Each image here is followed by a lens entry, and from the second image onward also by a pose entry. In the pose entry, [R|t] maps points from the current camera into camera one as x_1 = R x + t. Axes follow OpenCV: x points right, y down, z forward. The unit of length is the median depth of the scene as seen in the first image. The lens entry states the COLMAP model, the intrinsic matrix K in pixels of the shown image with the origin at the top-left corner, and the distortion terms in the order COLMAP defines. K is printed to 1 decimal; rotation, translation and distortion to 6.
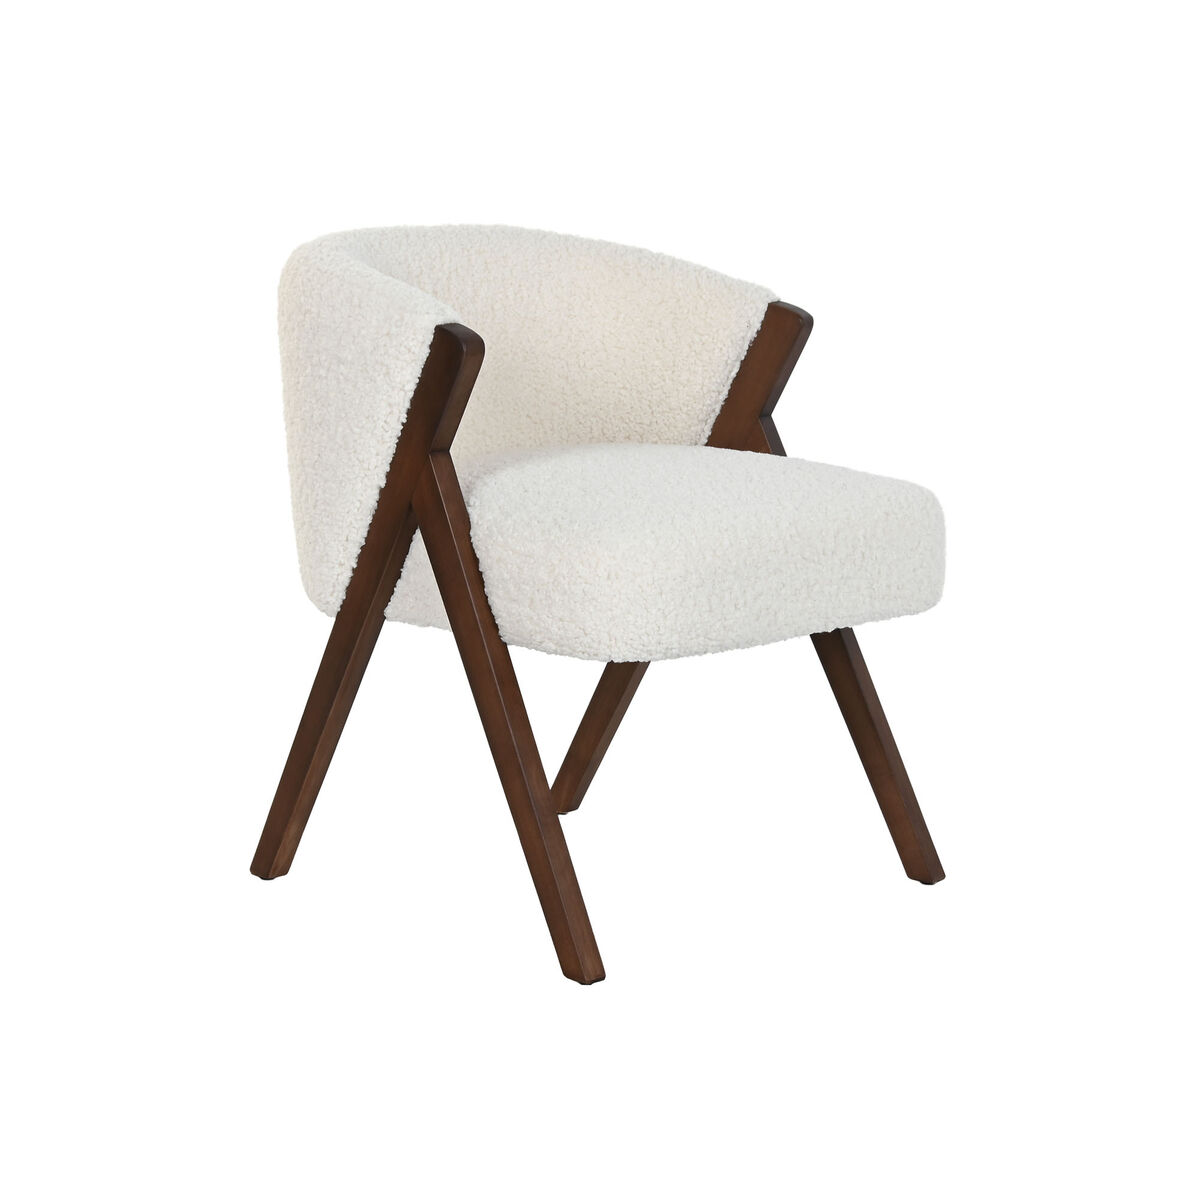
lens RADIAL K [[5293.0, 0, 603.4], [0, 5293.0, 597.0], [0, 0, 1]] dist [0.149923, 0.000000]
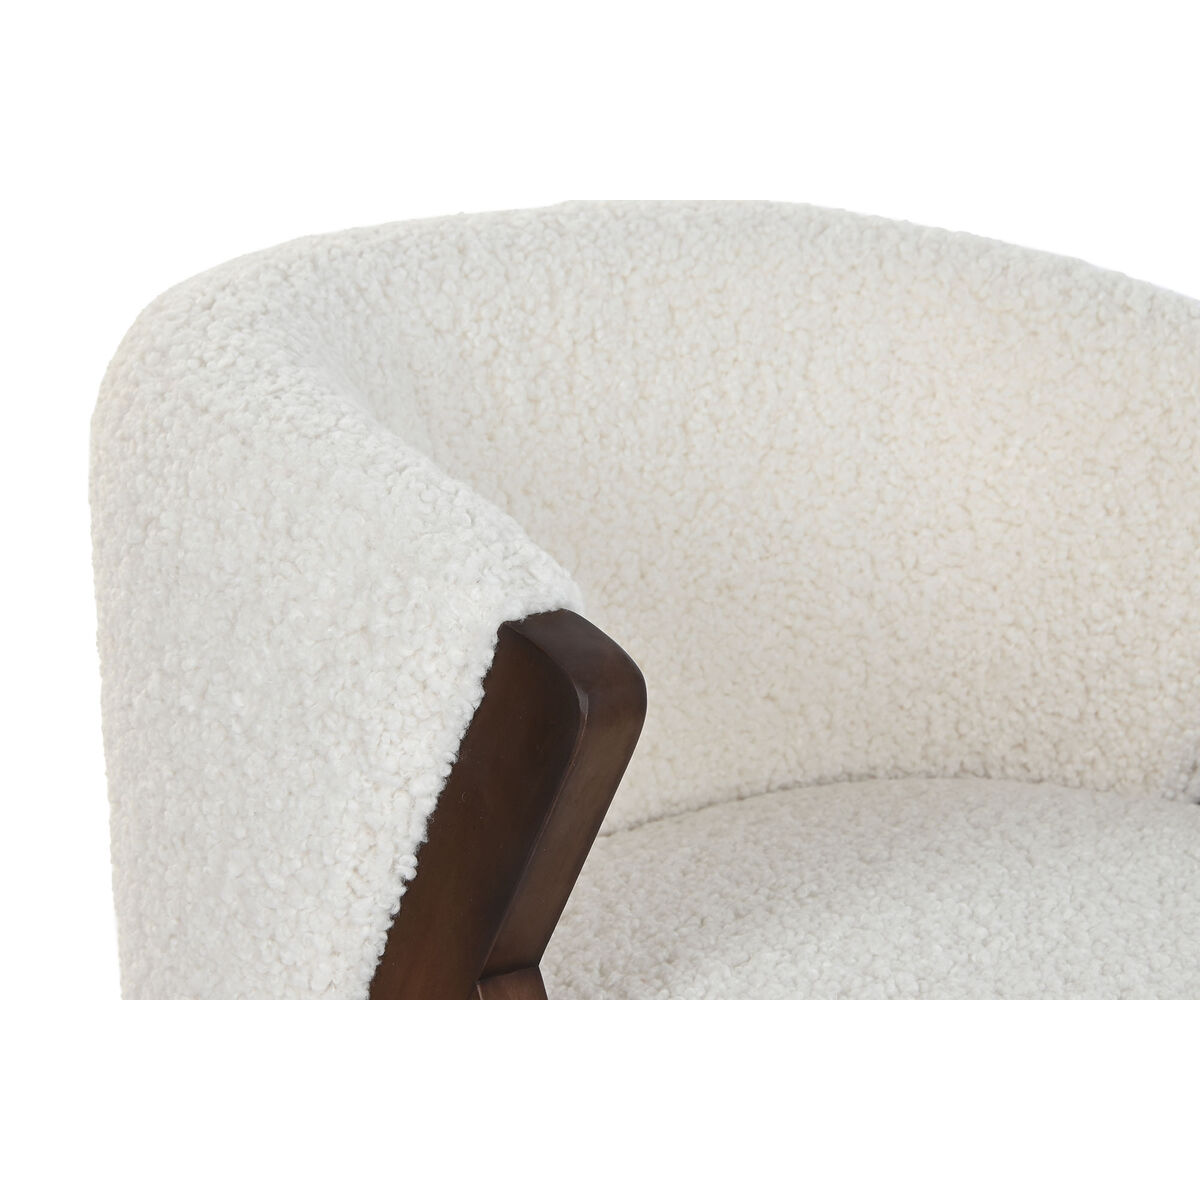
lens RADIAL K [[5190.7, 0, 591.7], [0, 5190.7, 607.3], [0, 0, 1]] dist [0.321155, 0.000000]
pose [[0.998609, 0.027385, -0.045059, -0.010335], [-0.023031, 0.995261, 0.094475, -0.077730], [0.047433, -0.093306, 0.994507, 0.625723]]
